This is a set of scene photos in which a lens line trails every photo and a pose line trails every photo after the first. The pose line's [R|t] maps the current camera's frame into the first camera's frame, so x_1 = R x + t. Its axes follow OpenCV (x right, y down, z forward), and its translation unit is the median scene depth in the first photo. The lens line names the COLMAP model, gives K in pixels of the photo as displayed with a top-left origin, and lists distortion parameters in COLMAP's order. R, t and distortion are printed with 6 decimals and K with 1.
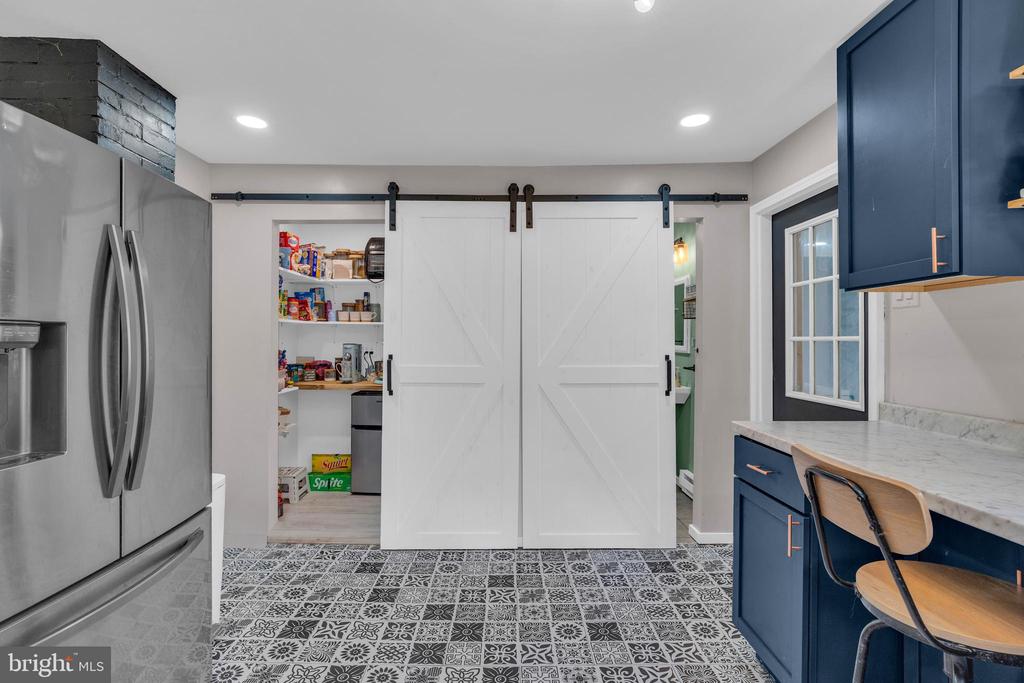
lens RADIAL K [[487.5, 0, 510.2], [0, 487.5, 332.4], [0, 0, 1]] dist [-0.018169, -0.000175]
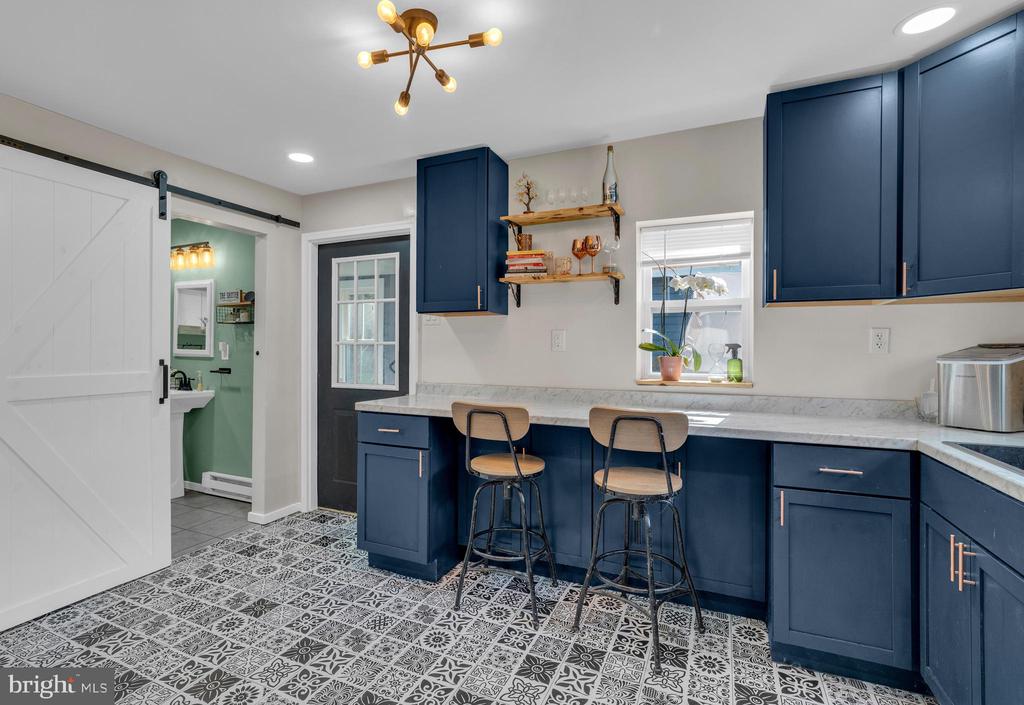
lens RADIAL K [[462.5, 0, 512.0], [0, 462.5, 352.5], [0, 0, 1]] dist [0.001616, 0.000912]
pose [[0.411699, -0.005101, 0.911306, -0.411358], [-0.020183, 0.999688, 0.014714, 0.011409], [-0.911096, -0.024451, 0.411468, 0.050871]]
